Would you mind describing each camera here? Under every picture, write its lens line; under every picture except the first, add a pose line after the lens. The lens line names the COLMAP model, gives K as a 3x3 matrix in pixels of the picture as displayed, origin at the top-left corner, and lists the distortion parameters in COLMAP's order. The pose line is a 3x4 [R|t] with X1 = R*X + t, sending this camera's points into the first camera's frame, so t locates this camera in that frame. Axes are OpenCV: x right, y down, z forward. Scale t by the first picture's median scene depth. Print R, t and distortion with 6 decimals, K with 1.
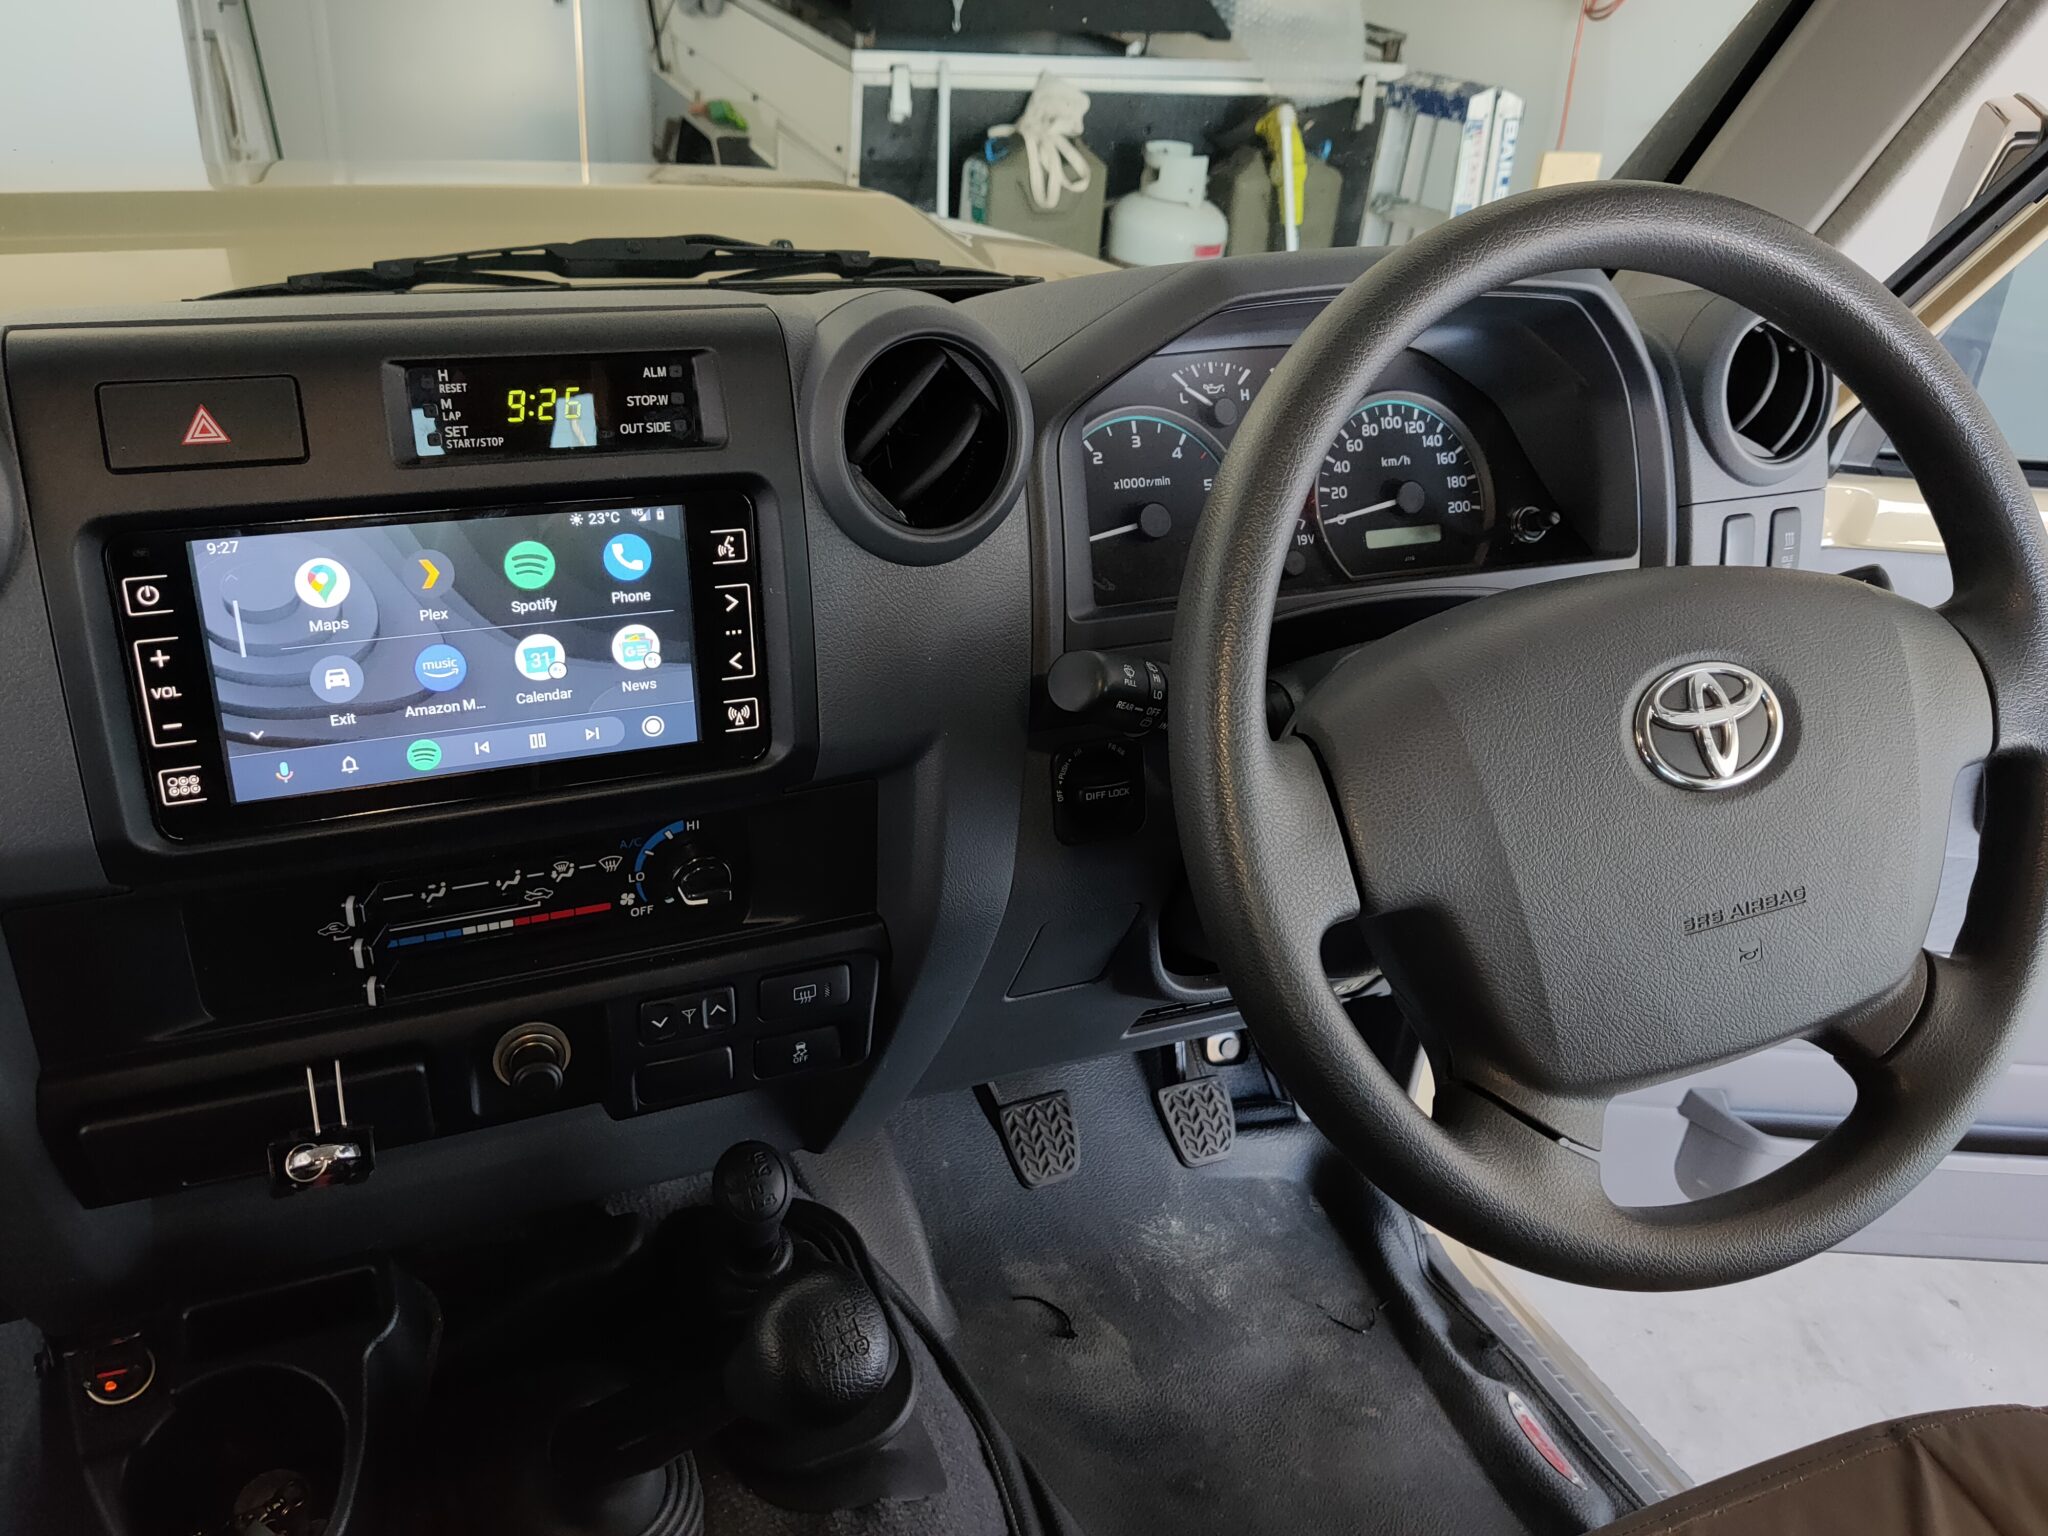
lens RADIAL K [[1607.8, 0, 1036.4], [0, 1607.8, 776.4], [0, 0, 1]] dist [0.070536, -0.188272]
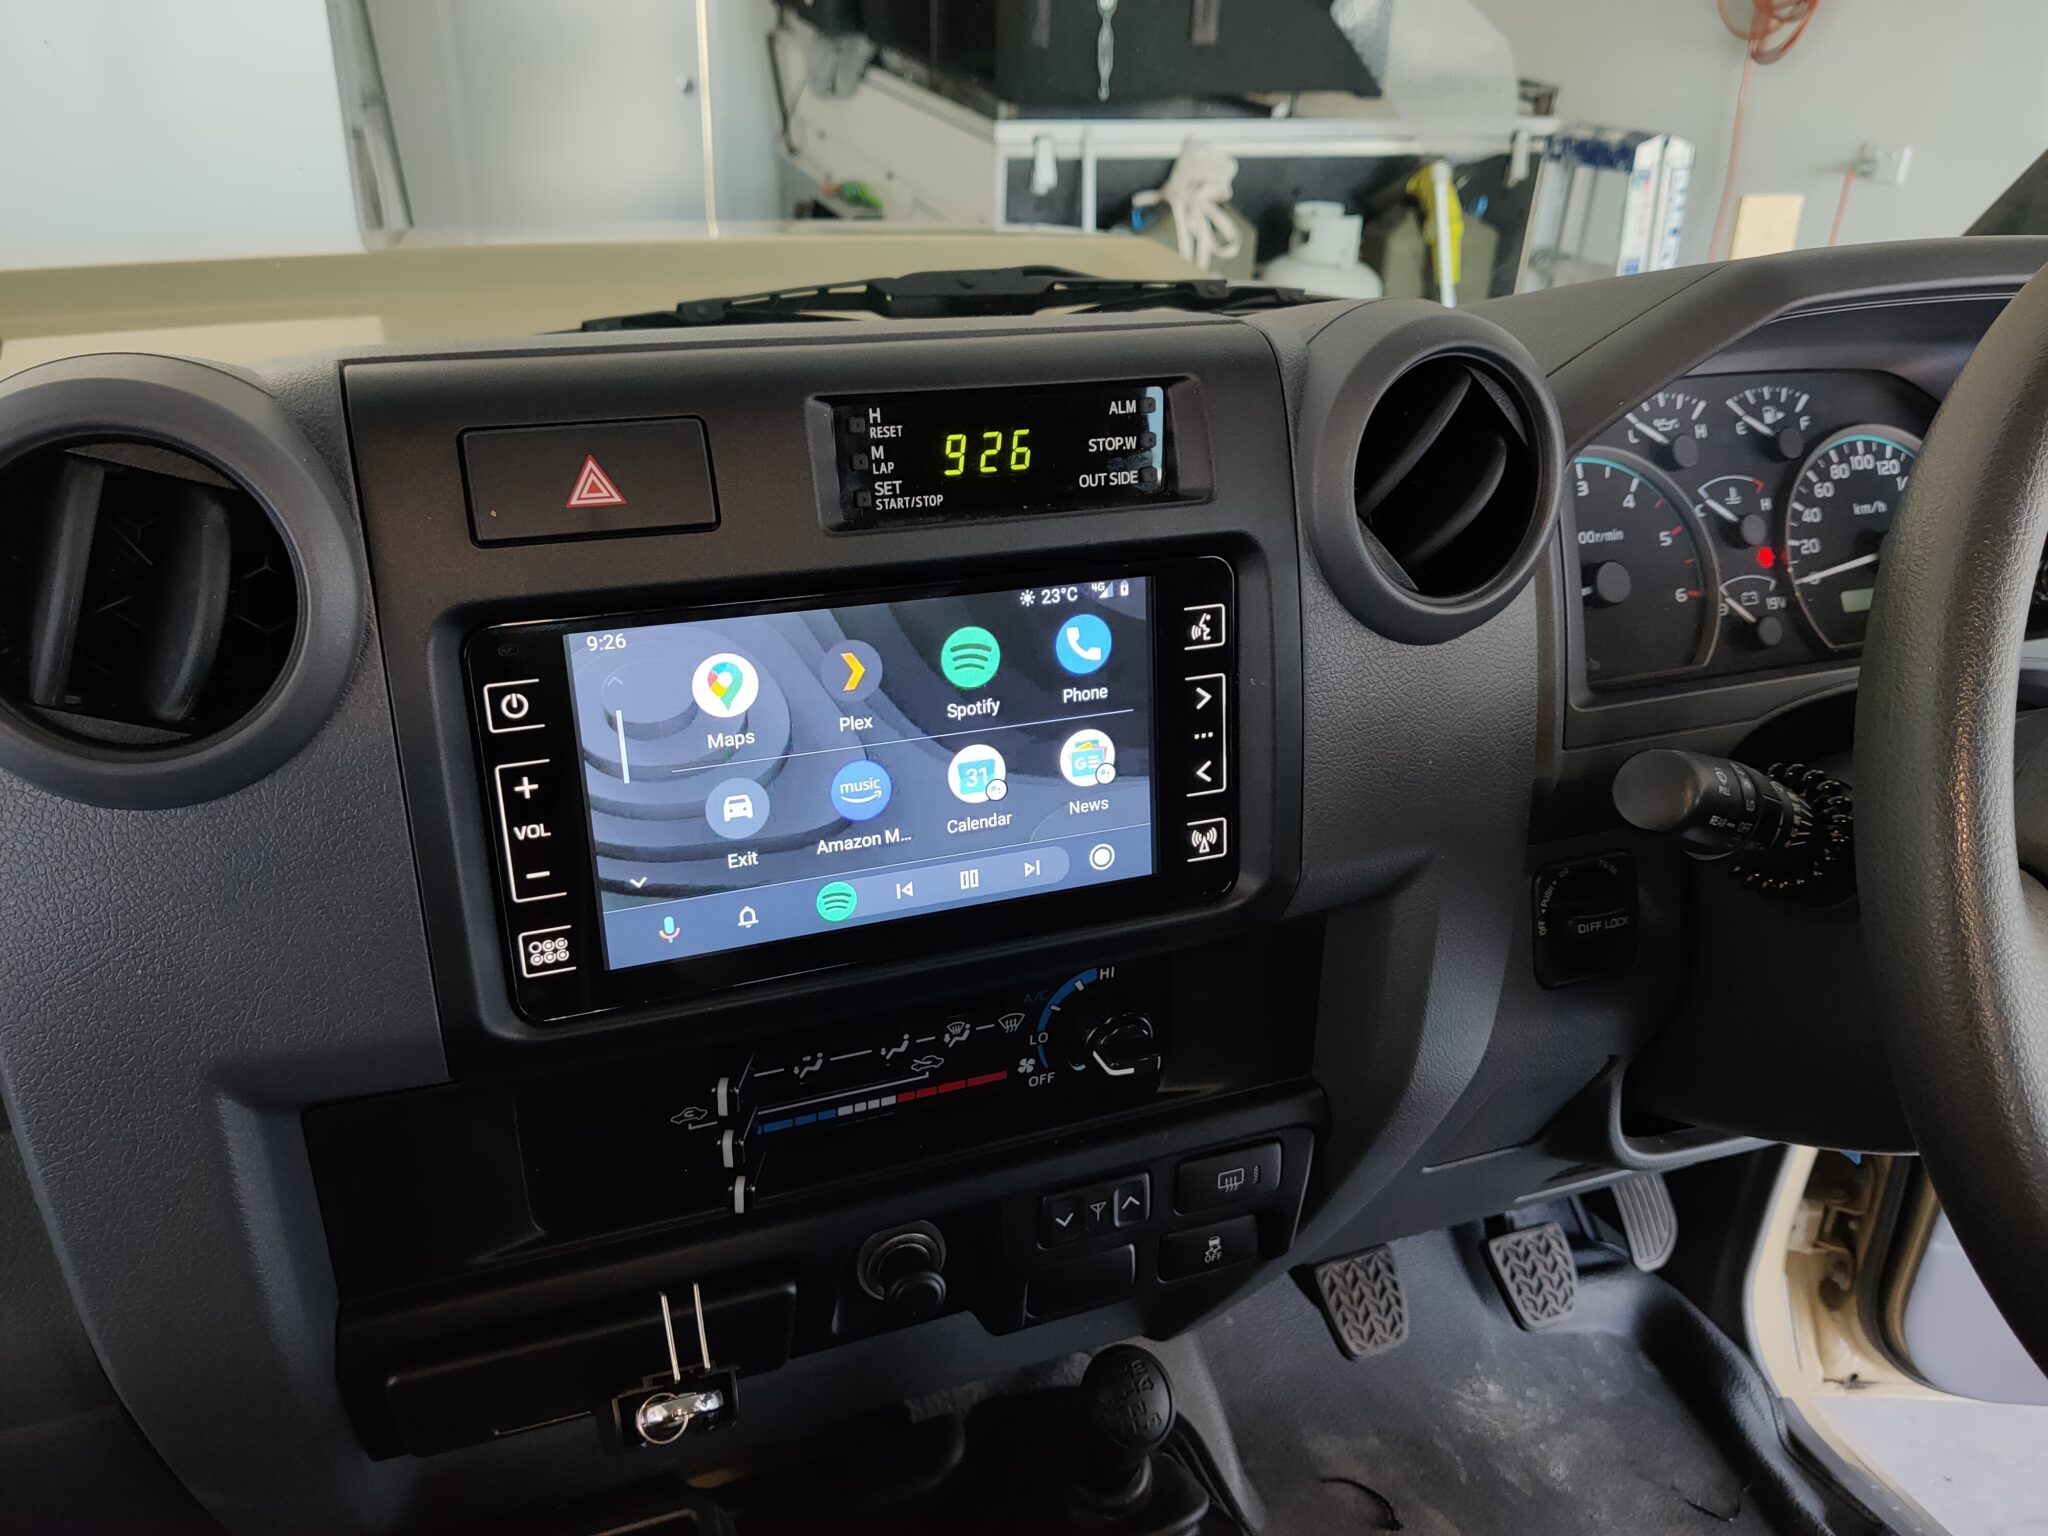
lens RADIAL K [[1611.2, 0, 1042.5], [0, 1611.2, 779.7], [0, 0, 1]] dist [0.064963, -0.175047]
pose [[0.998383, -0.015999, -0.054550, -0.204976], [0.013583, 0.998922, -0.044382, -0.031450], [0.055201, 0.043570, 0.997524, 0.197714]]
